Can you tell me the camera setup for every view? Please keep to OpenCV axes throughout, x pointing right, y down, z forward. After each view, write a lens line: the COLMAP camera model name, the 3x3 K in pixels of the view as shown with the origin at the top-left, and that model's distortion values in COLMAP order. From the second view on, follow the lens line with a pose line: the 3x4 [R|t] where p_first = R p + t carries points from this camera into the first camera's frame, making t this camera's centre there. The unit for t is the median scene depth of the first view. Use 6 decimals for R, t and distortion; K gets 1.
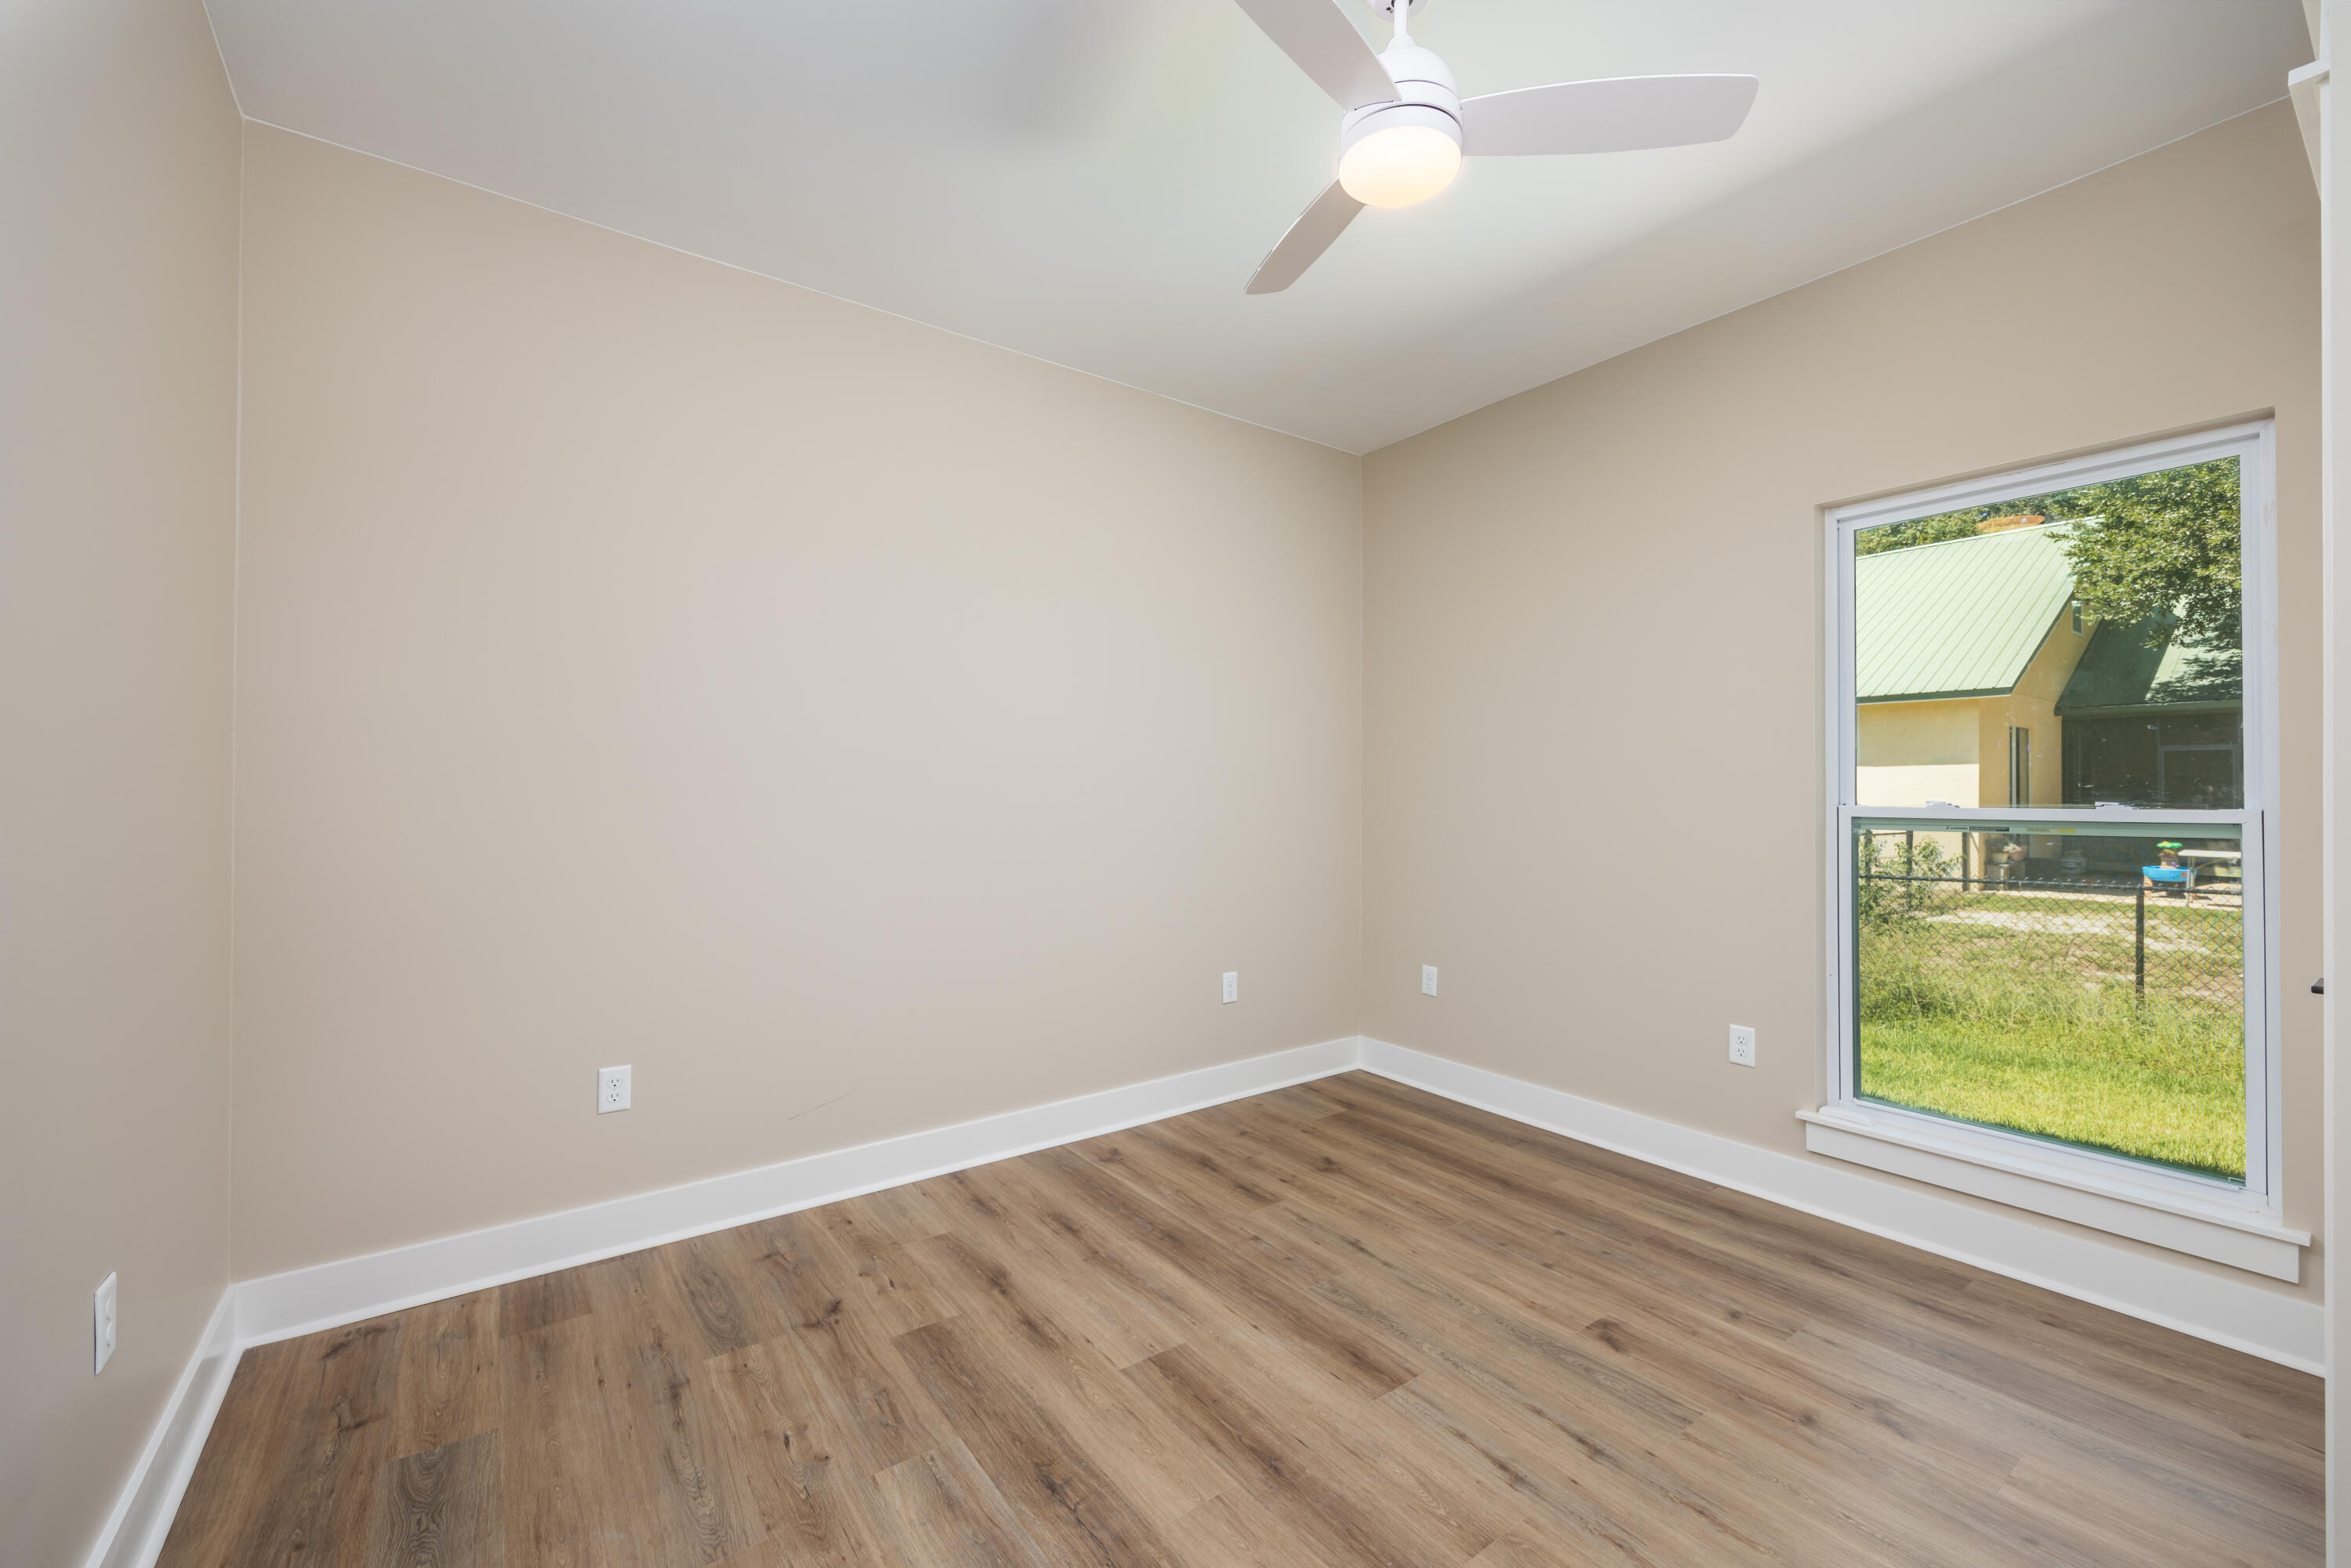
lens RADIAL K [[963.0, 0, 1175.5], [0, 963.0, 784.0], [0, 0, 1]] dist [0.000723, -0.000157]
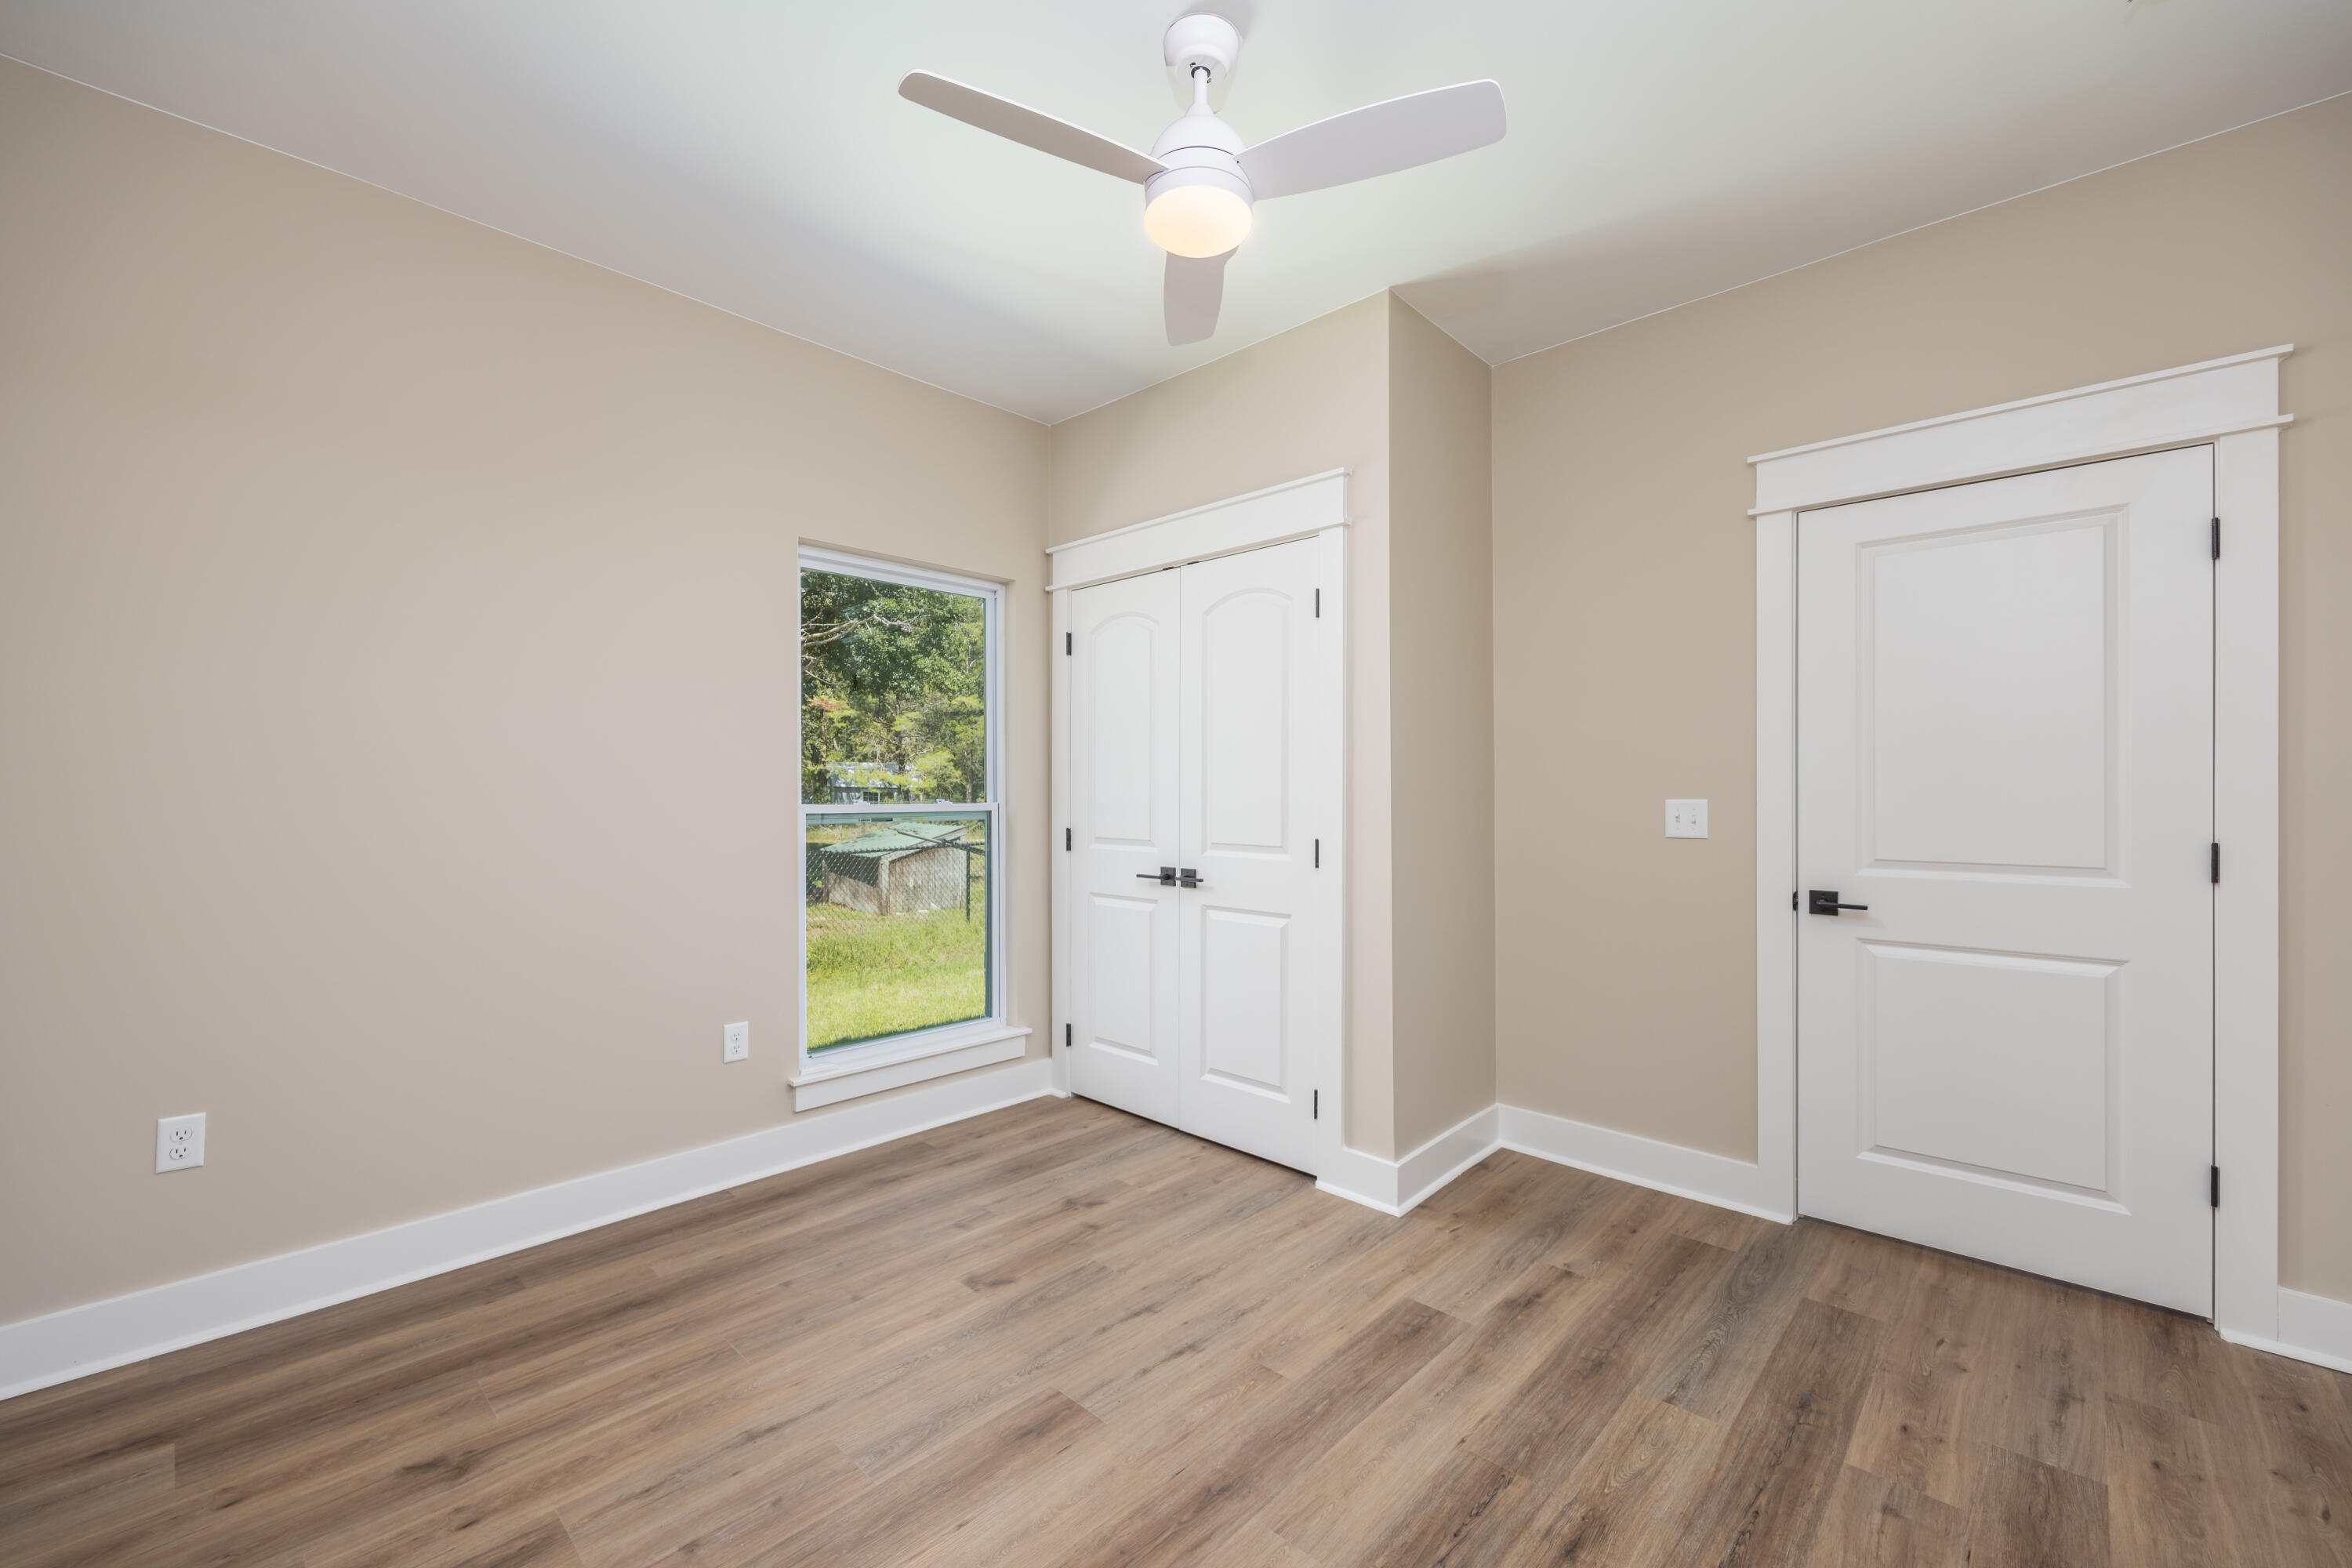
lens RADIAL K [[963.5, 0, 1176.0], [0, 963.5, 784.0], [0, 0, 1]] dist [0.000723, -0.000157]
pose [[-0.197925, 0.008095, 0.980184, -0.587470], [-0.006757, 0.999931, -0.009622, 0.004440], [-0.980194, -0.008527, -0.197856, 0.863070]]
